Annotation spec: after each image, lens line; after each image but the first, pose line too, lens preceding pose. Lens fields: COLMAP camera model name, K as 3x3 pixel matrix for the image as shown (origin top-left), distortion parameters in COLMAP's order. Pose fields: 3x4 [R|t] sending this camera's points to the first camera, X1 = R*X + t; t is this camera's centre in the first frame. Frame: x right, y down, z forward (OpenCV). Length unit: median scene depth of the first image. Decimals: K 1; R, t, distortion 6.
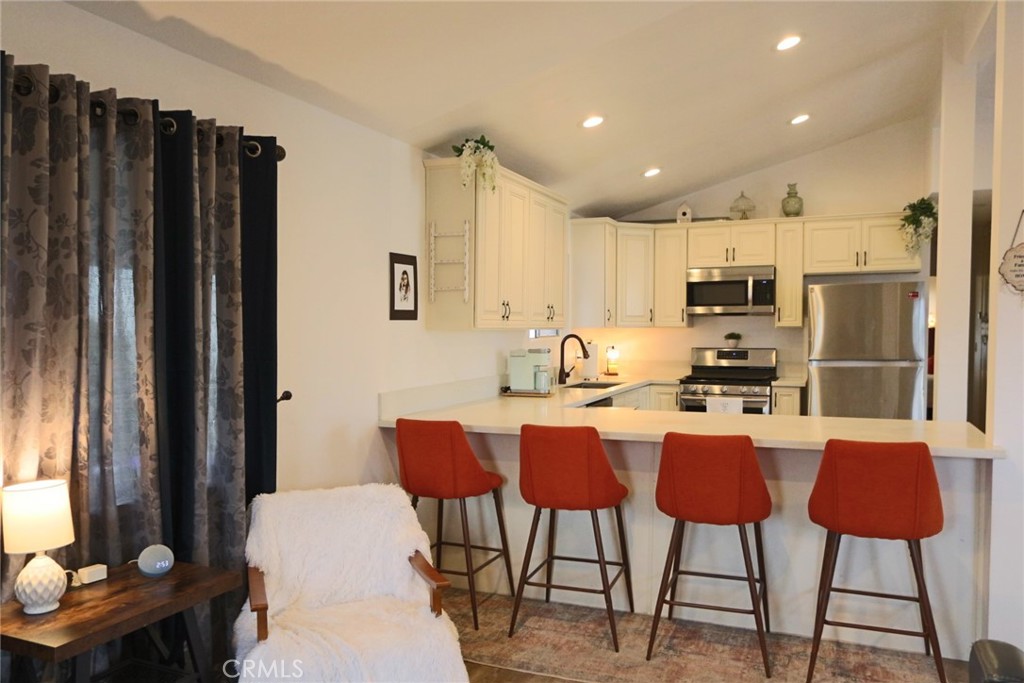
lens RADIAL K [[767.8, 0, 530.8], [0, 767.8, 368.7], [0, 0, 1]] dist [-0.014740, 0.008487]
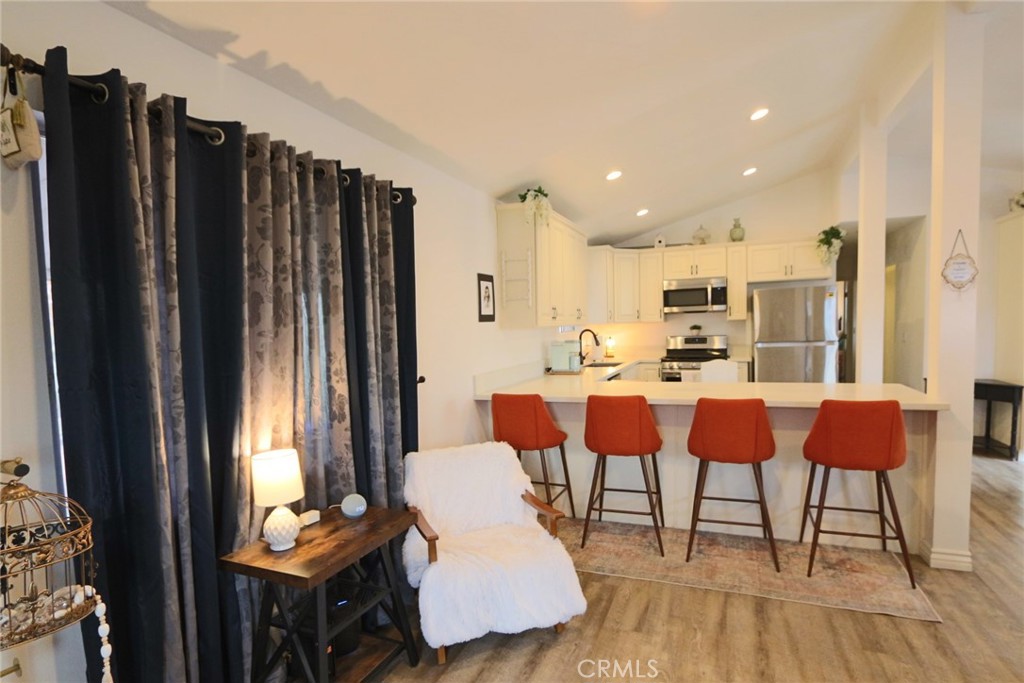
lens RADIAL K [[527.7, 0, 519.6], [0, 527.7, 366.8], [0, 0, 1]] dist [-0.018894, 0.002606]
pose [[0.999484, -0.029016, 0.013802, -0.142824], [0.028680, 0.999302, 0.023942, -0.004606], [-0.014487, -0.023534, 0.999618, 0.055319]]
